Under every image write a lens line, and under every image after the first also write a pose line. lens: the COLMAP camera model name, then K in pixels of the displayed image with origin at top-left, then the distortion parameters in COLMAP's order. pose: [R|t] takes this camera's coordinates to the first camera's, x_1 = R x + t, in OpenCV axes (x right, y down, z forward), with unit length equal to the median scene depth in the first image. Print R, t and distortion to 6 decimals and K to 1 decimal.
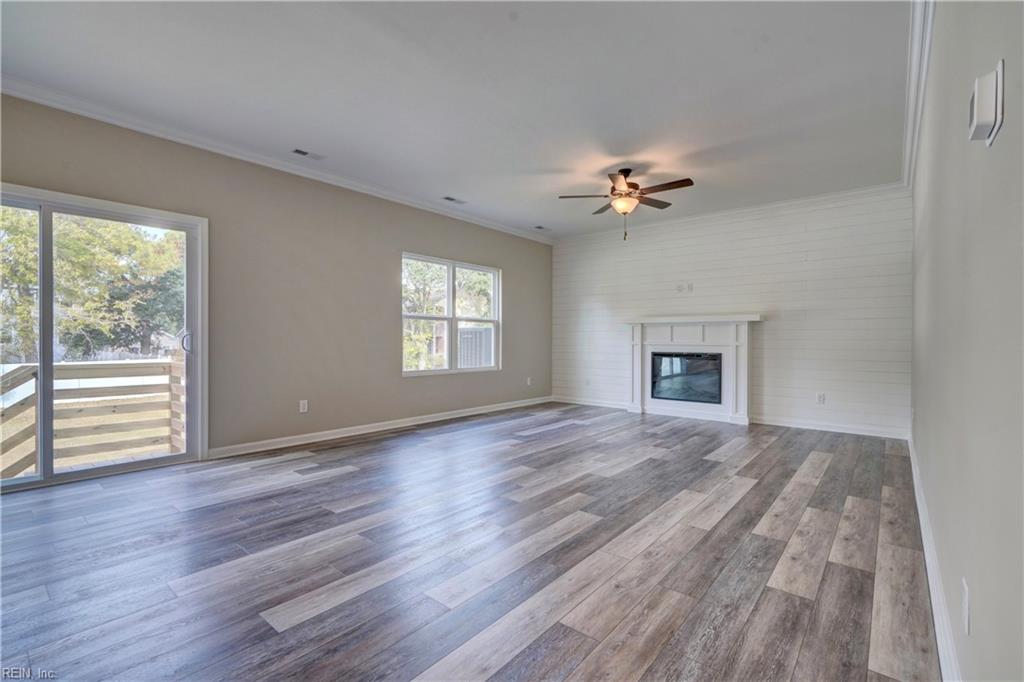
lens RADIAL K [[458.9, 0, 511.1], [0, 458.9, 340.6], [0, 0, 1]] dist [-0.011959, 0.000494]
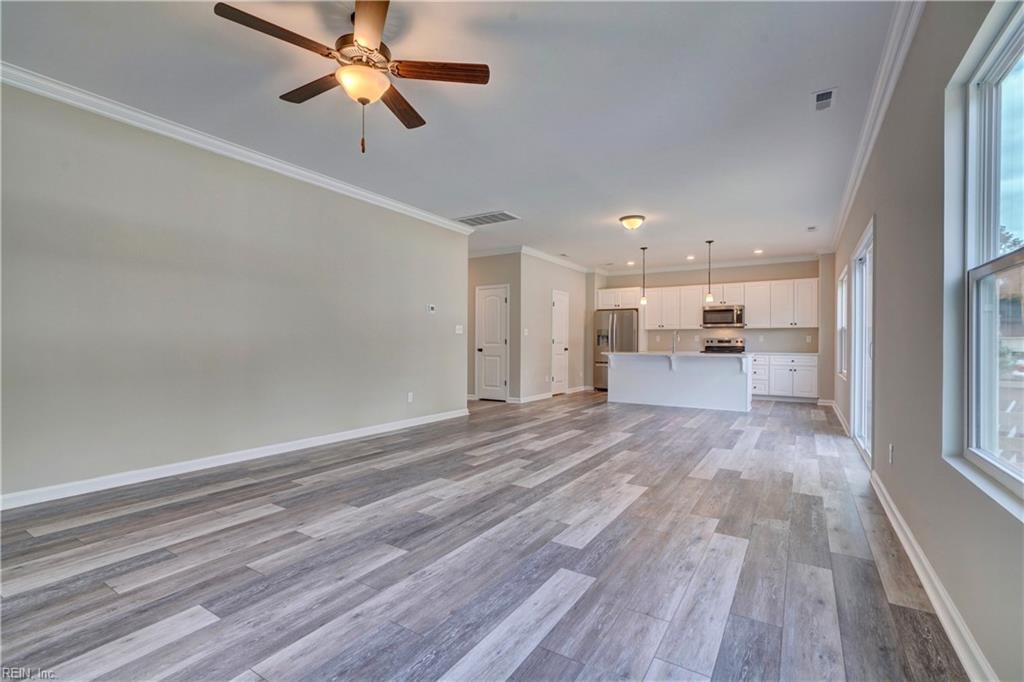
lens RADIAL K [[458.9, 0, 506.1], [0, 458.9, 344.9], [0, 0, 1]] dist [-0.011959, 0.000494]
pose [[-0.992557, -0.010301, -0.121348, 0.238692], [-0.010976, 0.999928, 0.004898, -0.005204], [0.121289, 0.006193, -0.992598, 2.486135]]
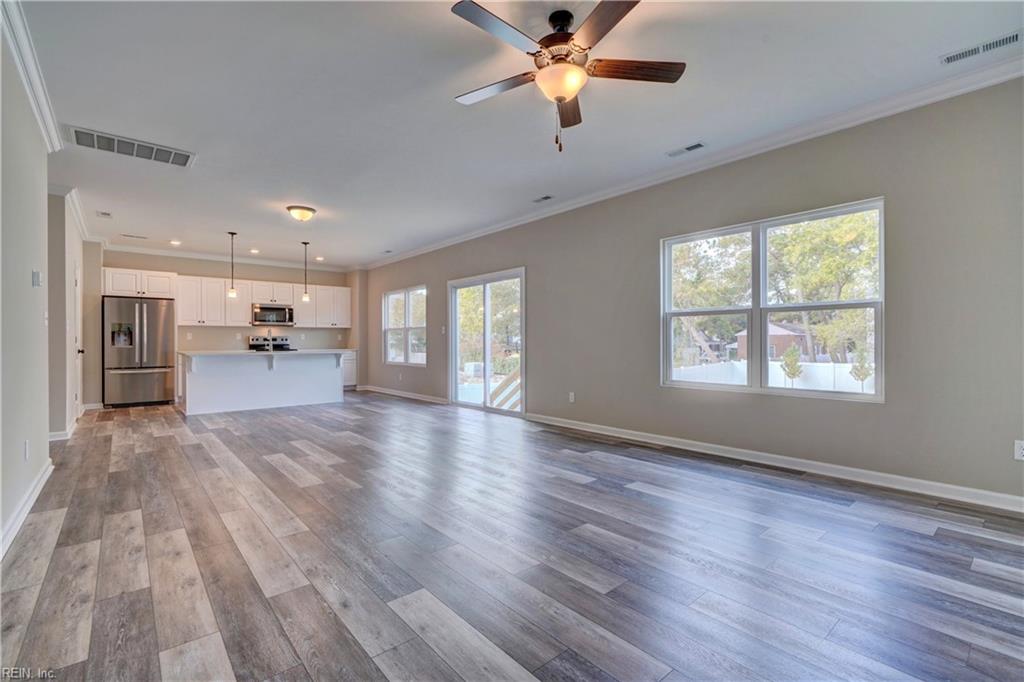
lens RADIAL K [[458.9, 0, 512.4], [0, 458.9, 341.9], [0, 0, 1]] dist [-0.011959, 0.000494]
pose [[-0.165093, -0.005900, -0.986260, 1.247528], [-0.000514, 0.999982, -0.005896, 0.004227], [0.986278, -0.000467, -0.165093, 1.668681]]
